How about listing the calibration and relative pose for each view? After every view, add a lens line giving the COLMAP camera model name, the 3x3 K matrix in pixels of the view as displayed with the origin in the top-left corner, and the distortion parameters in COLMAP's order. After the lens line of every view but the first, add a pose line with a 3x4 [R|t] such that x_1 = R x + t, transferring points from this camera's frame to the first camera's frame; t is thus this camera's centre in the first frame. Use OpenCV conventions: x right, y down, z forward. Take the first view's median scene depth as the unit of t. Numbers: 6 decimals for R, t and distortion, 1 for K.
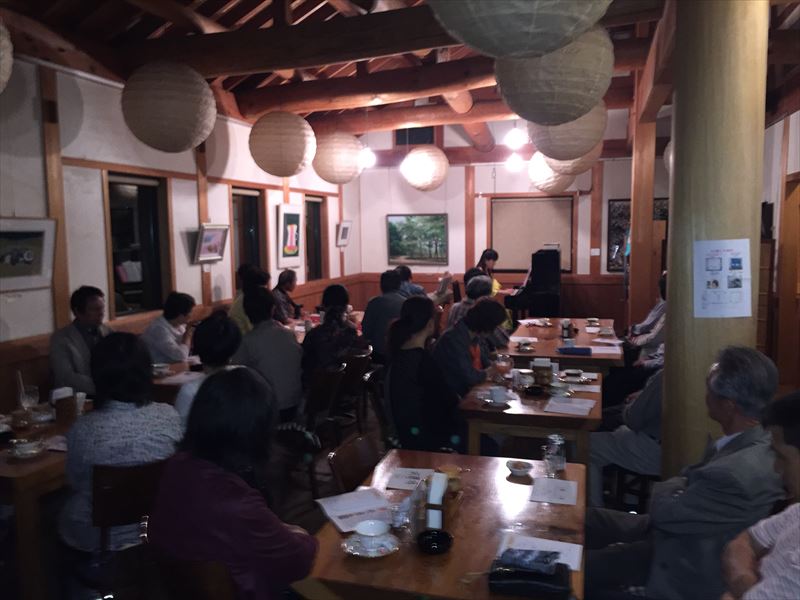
lens RADIAL K [[657.9, 0, 393.1], [0, 657.9, 303.4], [0, 0, 1]] dist [0.030892, -0.030549]
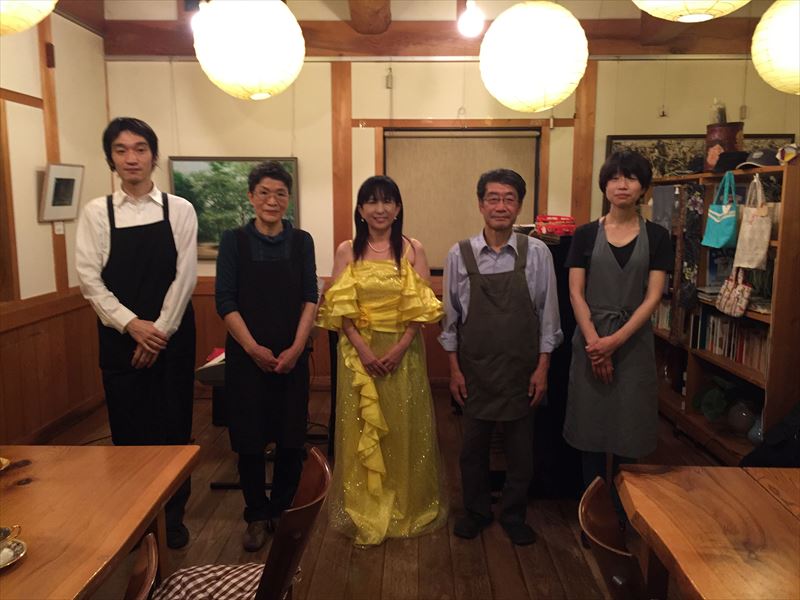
lens RADIAL K [[657.9, 0, 405.7], [0, 657.9, 291.2], [0, 0, 1]] dist [0.030892, -0.030549]
pose [[0.964544, -0.022217, 0.262986, 0.030597], [0.018935, 0.999708, 0.015008, -0.044787], [-0.263242, -0.009496, 0.964683, 0.534614]]
